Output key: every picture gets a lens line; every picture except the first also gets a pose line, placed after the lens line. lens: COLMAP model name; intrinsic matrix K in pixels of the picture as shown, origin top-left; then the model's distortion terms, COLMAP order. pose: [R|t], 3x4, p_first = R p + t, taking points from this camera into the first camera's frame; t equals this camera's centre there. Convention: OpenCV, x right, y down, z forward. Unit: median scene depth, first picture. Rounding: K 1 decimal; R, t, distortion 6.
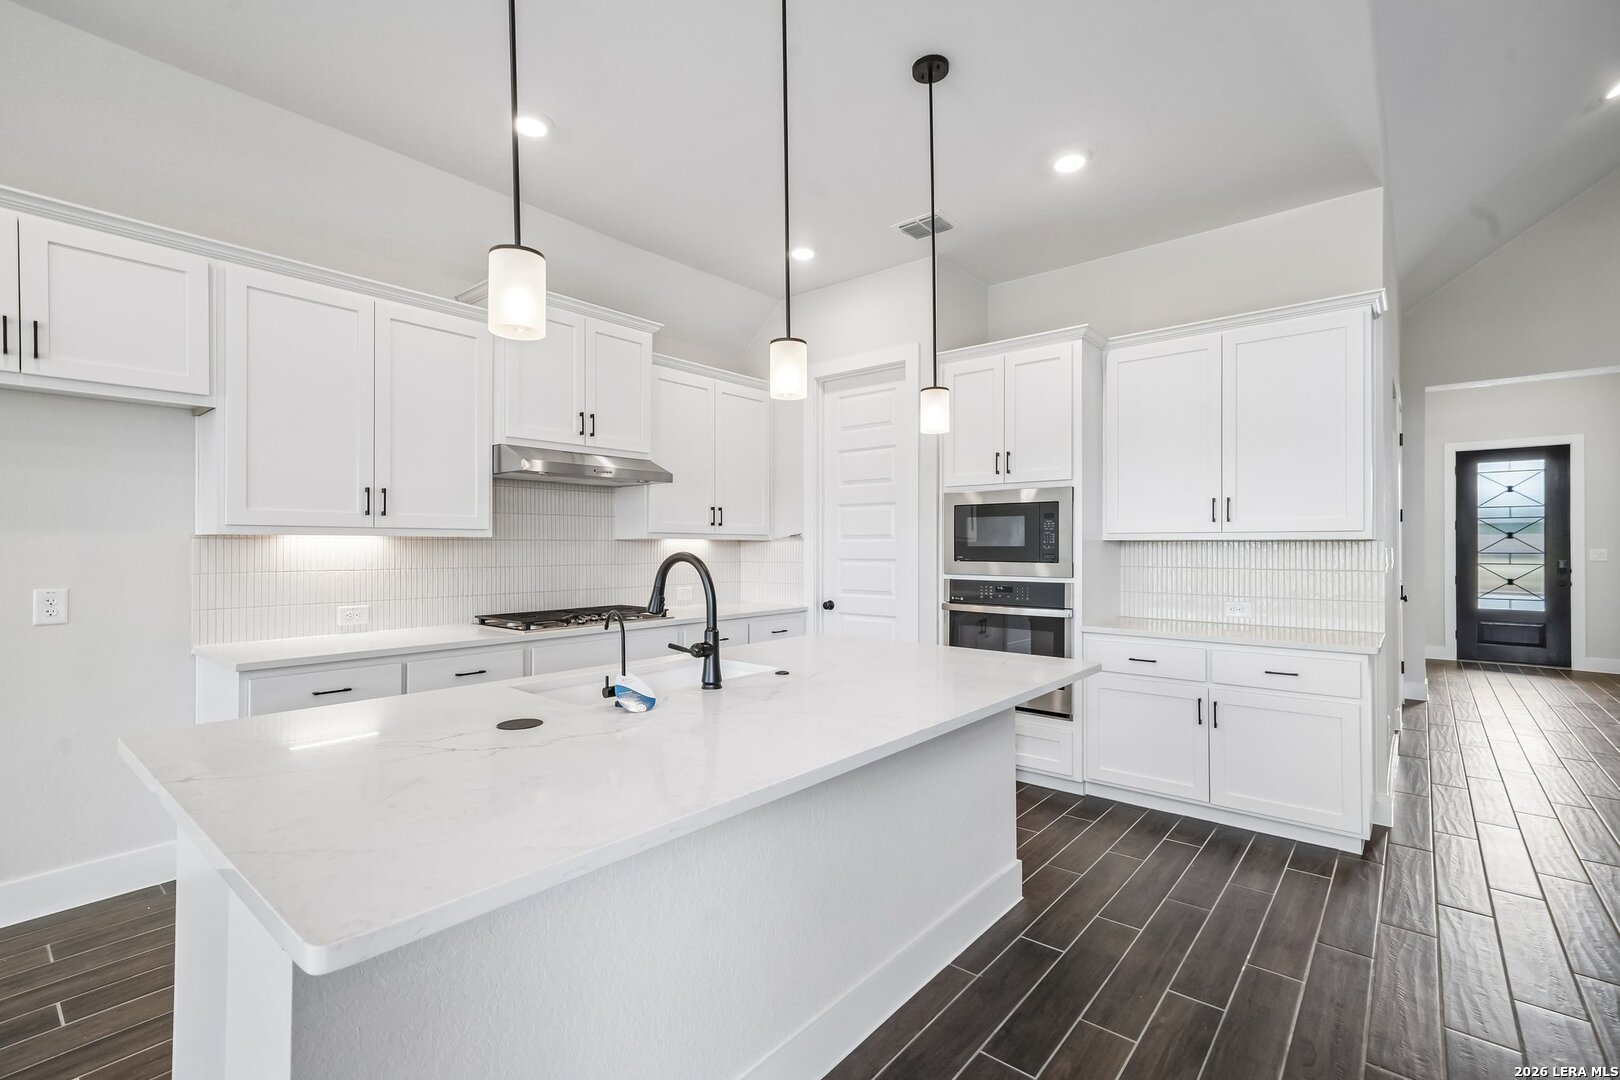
lens RADIAL K [[723.0, 0, 809.7], [0, 723.0, 544.7], [0, 0, 1]] dist [0.011002, 0.001500]
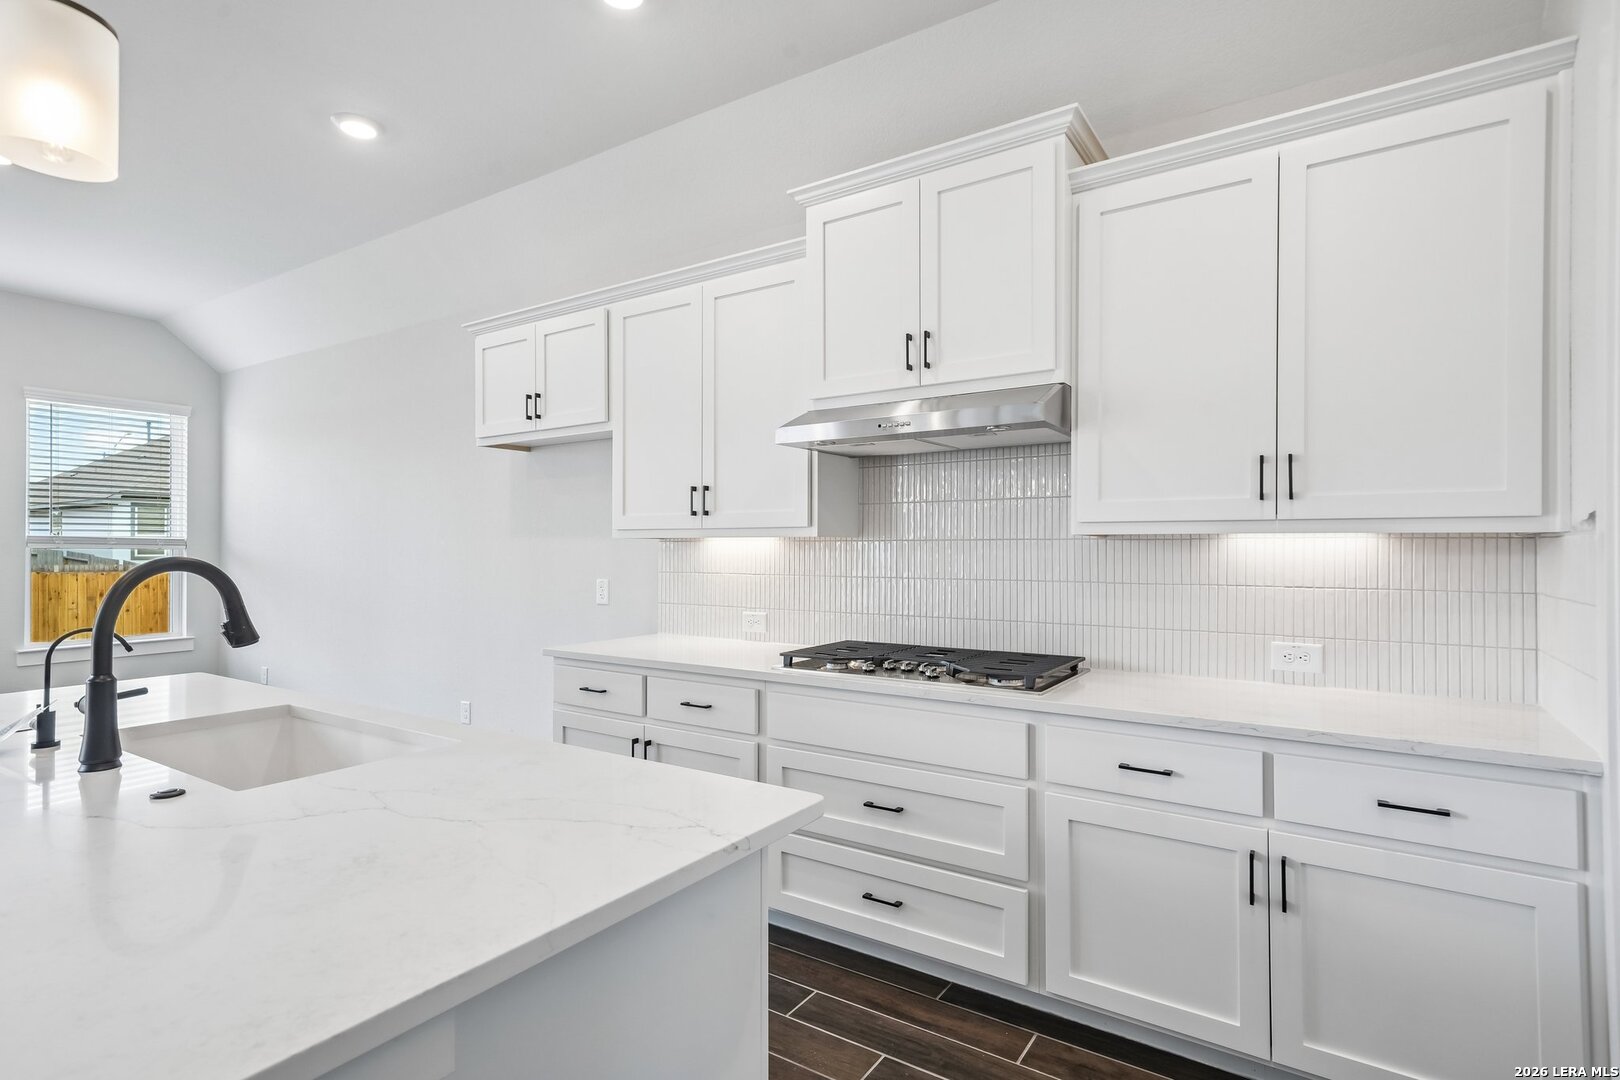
lens RADIAL K [[765.3, 0, 804.6], [0, 765.3, 536.9], [0, 0, 1]] dist [0.004690, 0.000734]
pose [[0.136326, -0.011417, -0.990598, 0.299893], [0.001863, 0.999935, -0.011268, -0.001503], [0.990662, -0.000309, 0.136338, 0.768855]]
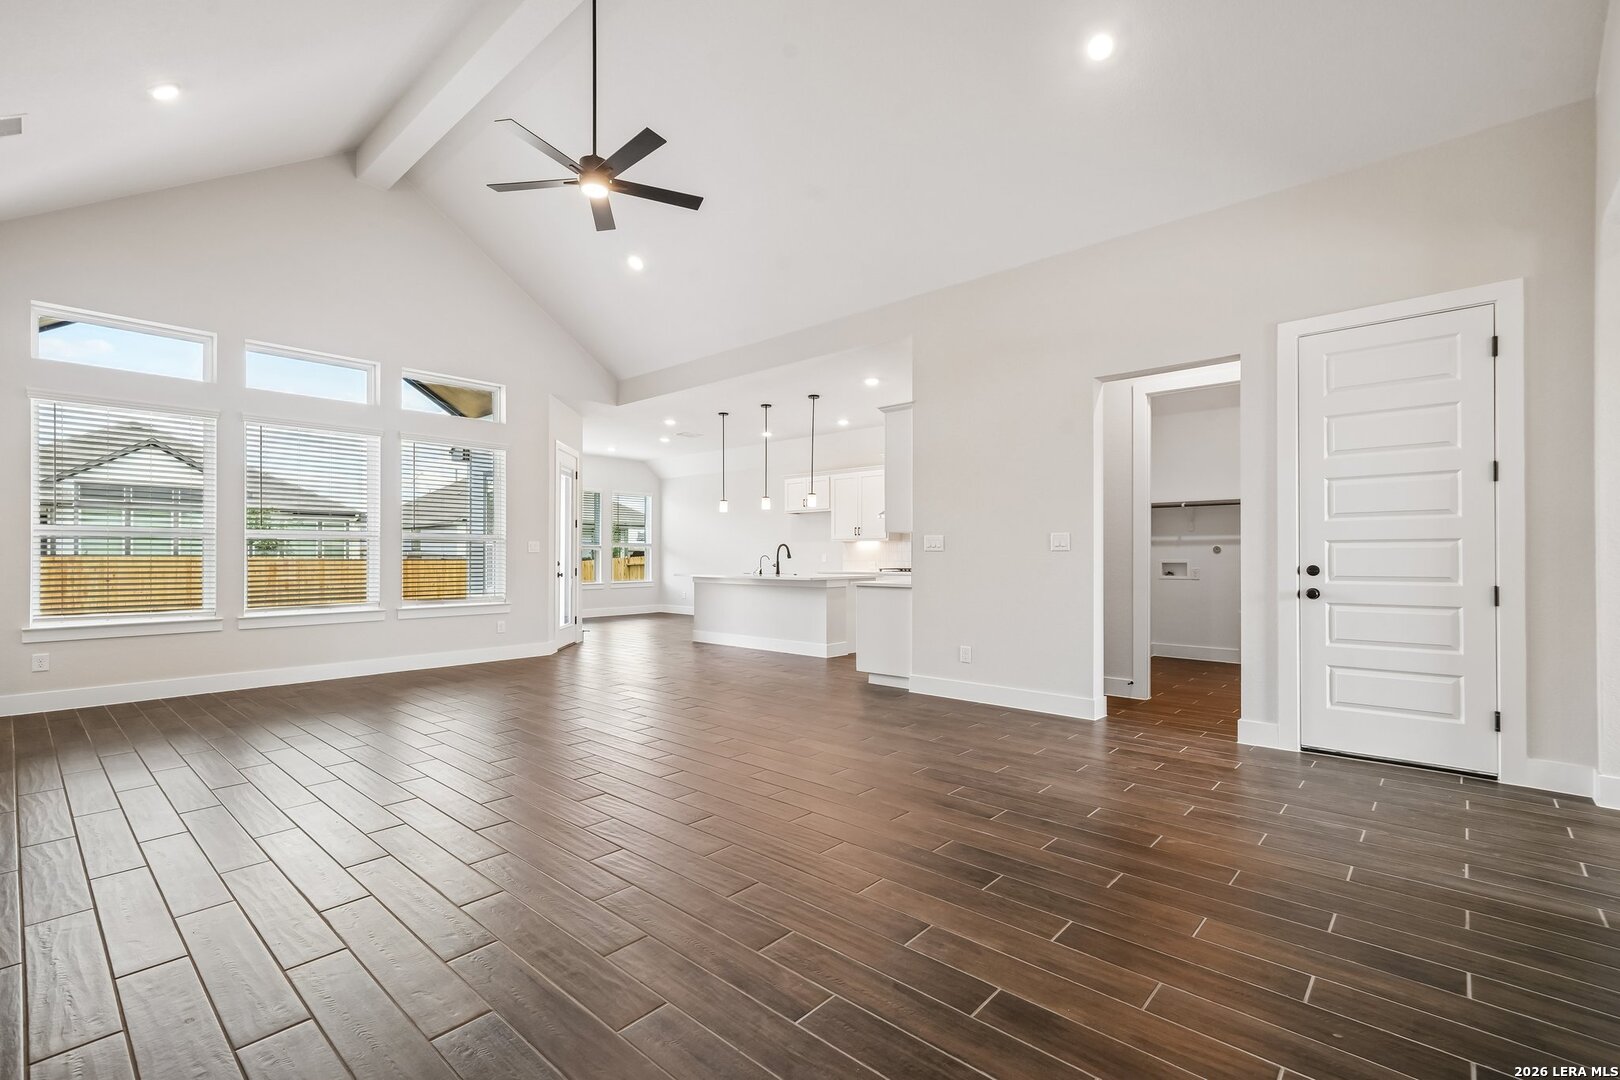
lens RADIAL K [[695.9, 0, 780.7], [0, 695.9, 551.6], [0, 0, 1]] dist [0.004909, 0.001595]
pose [[-0.050291, -0.006588, -0.998713, 2.102022], [0.001110, 0.999977, -0.006652, 0.044965], [0.998734, -0.001443, -0.050282, 0.614737]]
